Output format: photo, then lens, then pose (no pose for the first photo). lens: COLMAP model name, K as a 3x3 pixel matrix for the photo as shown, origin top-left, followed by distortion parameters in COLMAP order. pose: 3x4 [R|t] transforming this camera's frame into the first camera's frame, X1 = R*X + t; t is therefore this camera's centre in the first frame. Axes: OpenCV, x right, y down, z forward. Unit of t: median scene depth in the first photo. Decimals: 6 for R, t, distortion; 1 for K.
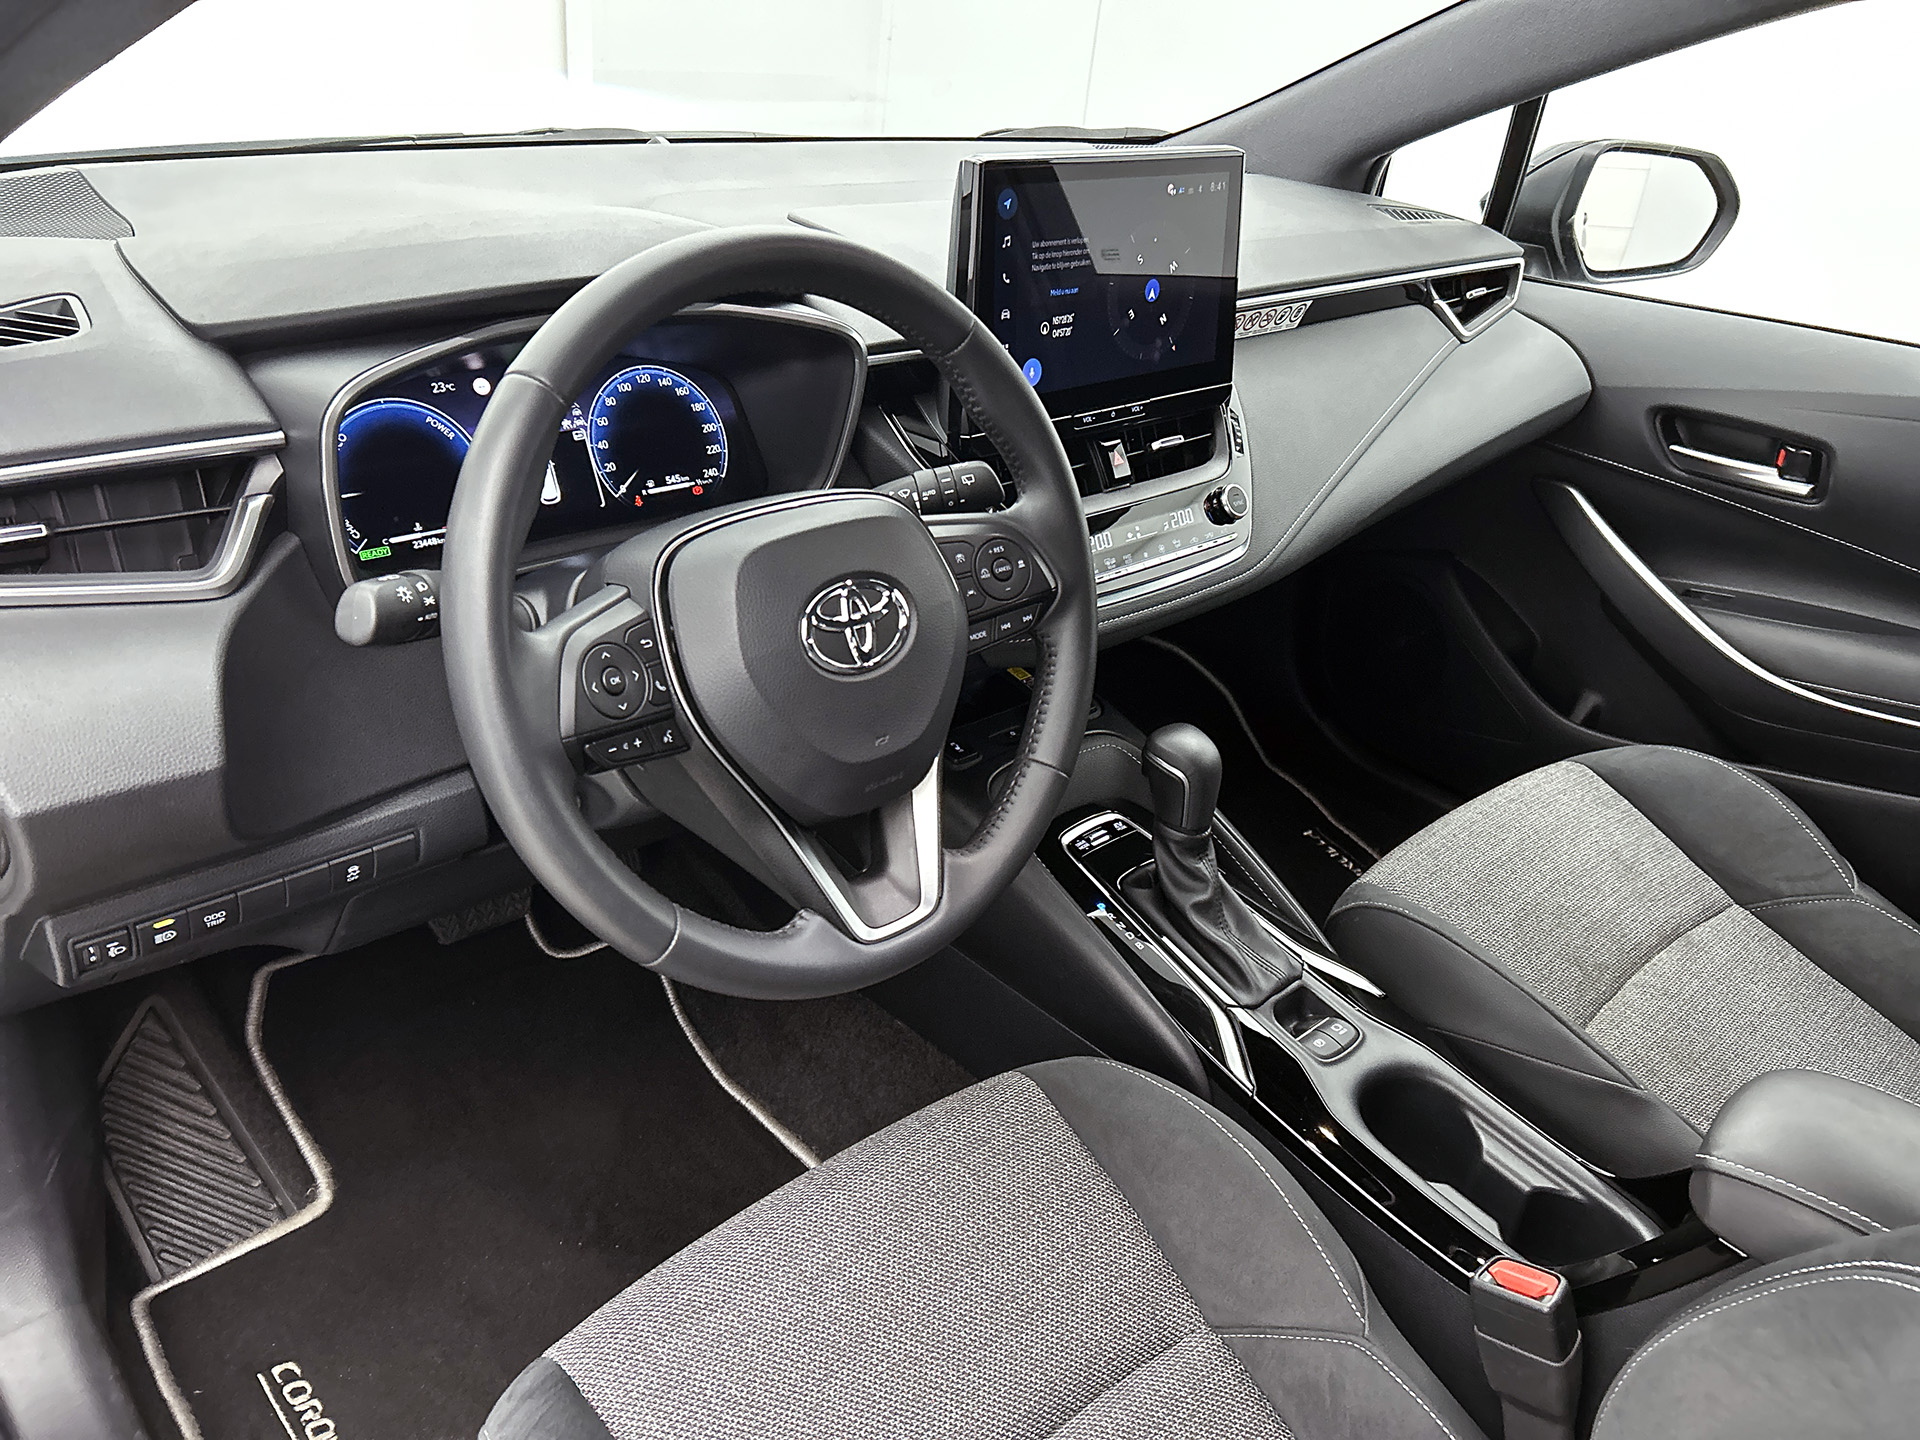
lens RADIAL K [[1413.4, 0, 960.0], [0, 1413.4, 720.0], [0, 0, 1]] dist [0.033454, 0.000340]
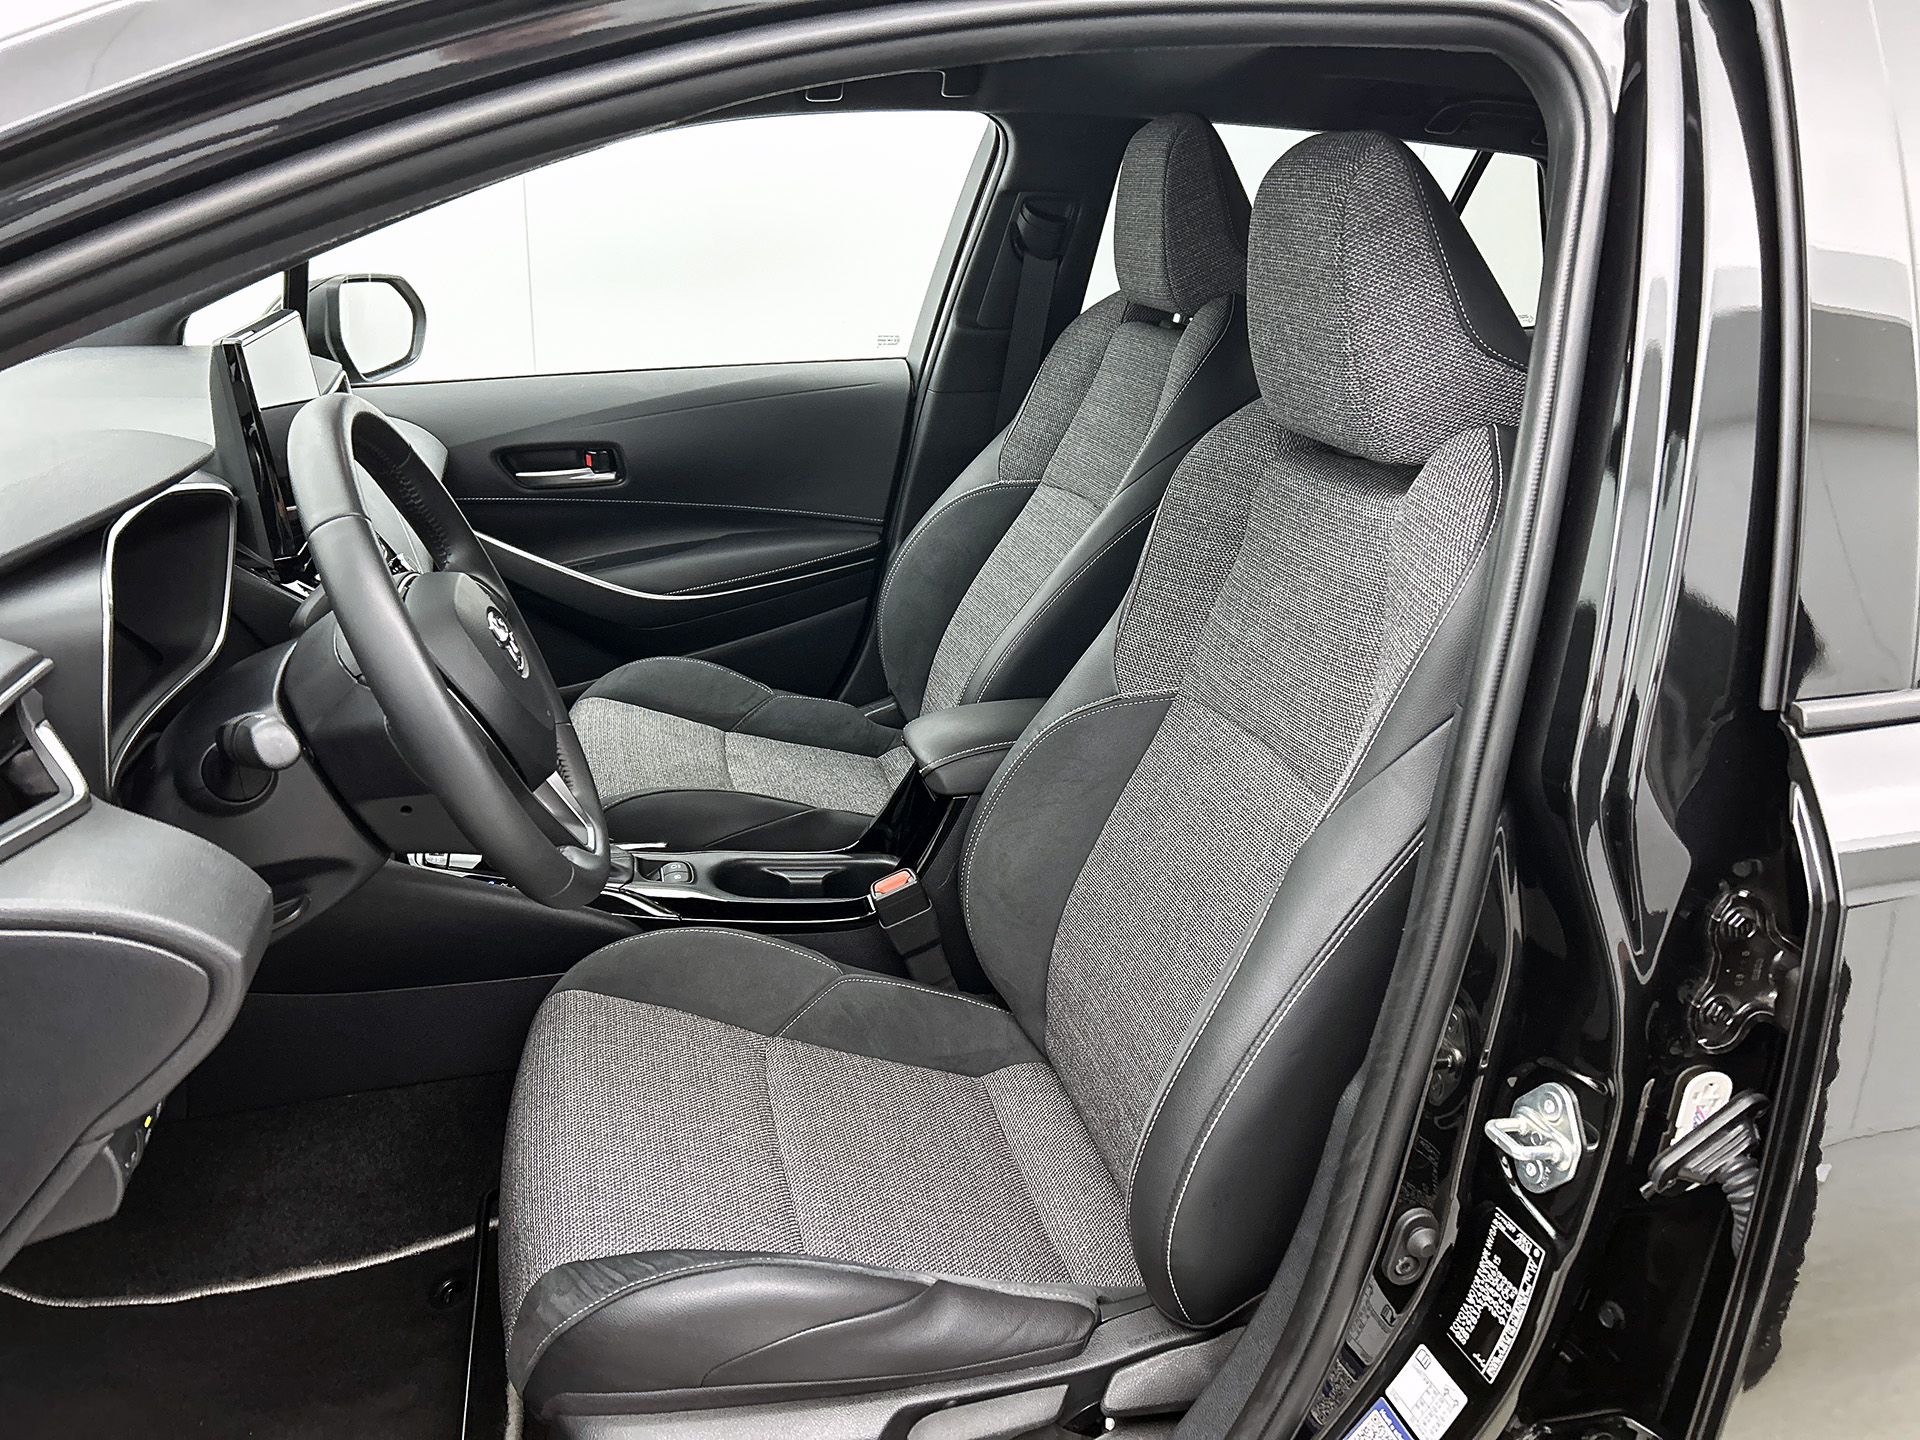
lens RADIAL K [[1454.3, 0, 960.0], [0, 1454.3, 720.0], [0, 0, 1]] dist [-0.000066, 0.000286]
pose [[0.480080, -0.376622, 0.792262, -0.739288], [0.438431, 0.885270, 0.155163, -0.017568], [-0.759804, 0.272862, 0.590123, -0.133308]]
